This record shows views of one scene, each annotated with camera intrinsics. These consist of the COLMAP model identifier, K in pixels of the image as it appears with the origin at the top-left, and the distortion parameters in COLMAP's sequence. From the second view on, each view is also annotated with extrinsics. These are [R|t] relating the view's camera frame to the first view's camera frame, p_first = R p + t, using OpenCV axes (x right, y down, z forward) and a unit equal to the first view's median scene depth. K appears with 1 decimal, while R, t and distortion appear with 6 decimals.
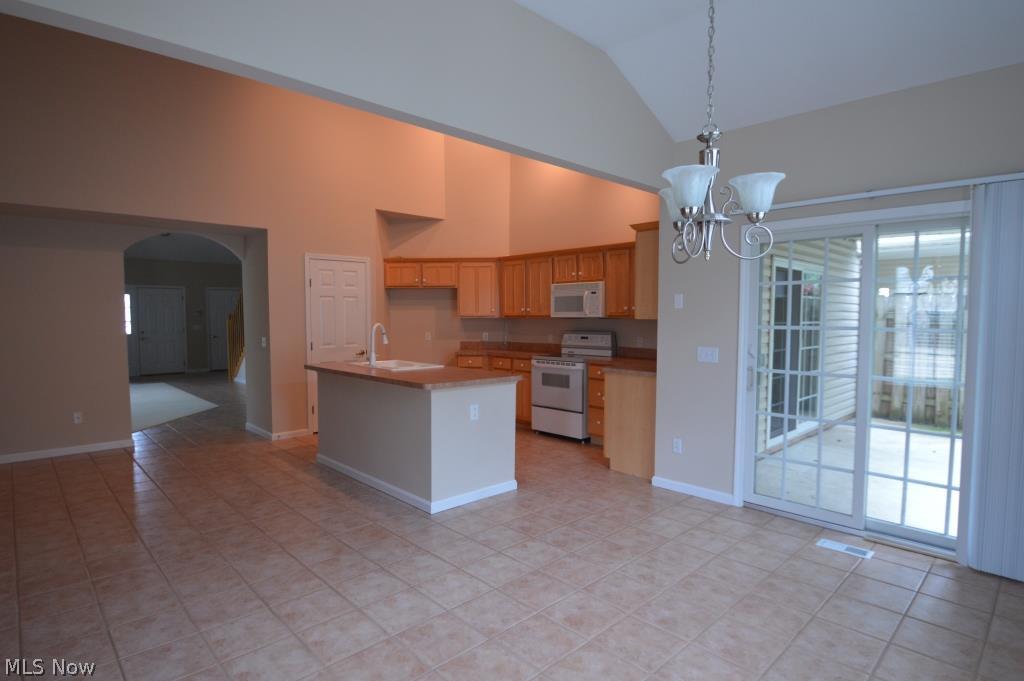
lens RADIAL K [[542.1, 0, 507.2], [0, 542.1, 340.3], [0, 0, 1]] dist [-0.020066, -0.001037]
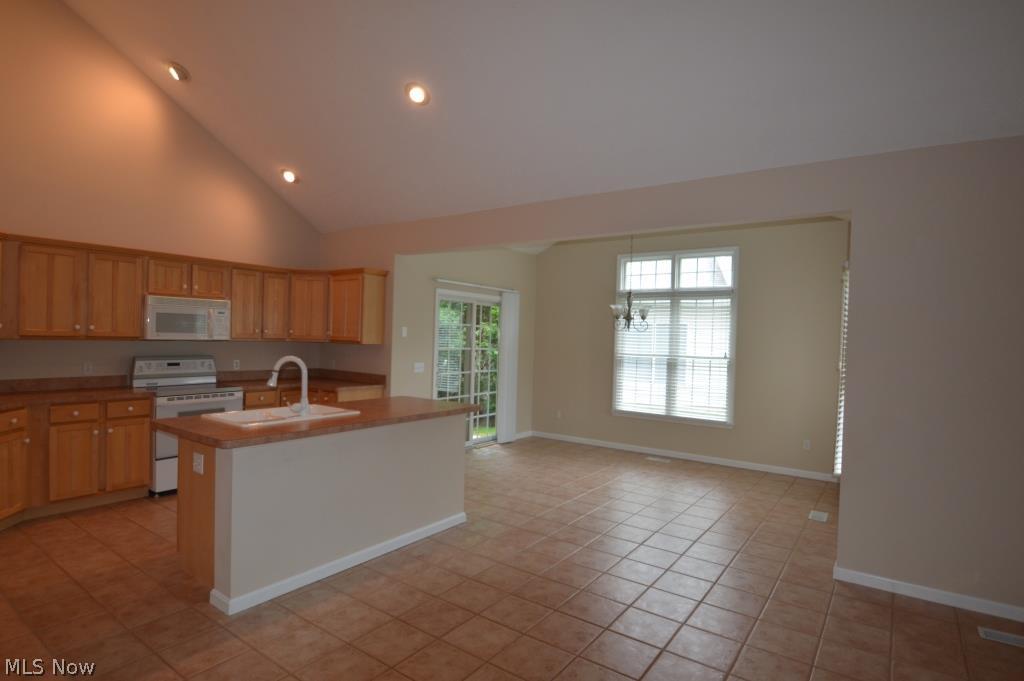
lens RADIAL K [[542.1, 0, 507.2], [0, 542.1, 340.3], [0, 0, 1]] dist [-0.020066, -0.001037]
pose [[-0.187913, -0.013174, 0.982097, -0.807052], [0.017815, 0.999700, 0.016819, -0.048959], [-0.982024, 0.020657, -0.187622, 0.711783]]
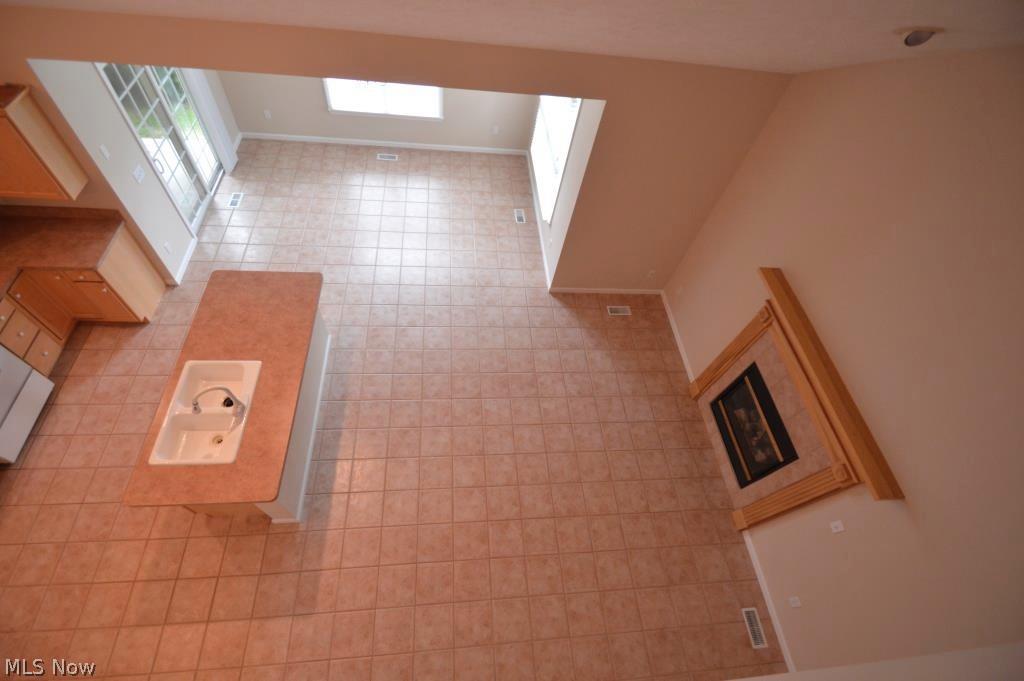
lens RADIAL K [[453.1, 0, 507.9], [0, 453.1, 344.2], [0, 0, 1]] dist [0.010071, -0.014514]
pose [[-0.774230, -0.568774, 0.277606, -0.567503], [-0.089631, 0.532736, 0.841522, -0.505037], [-0.626526, 0.626649, -0.463440, 0.822272]]
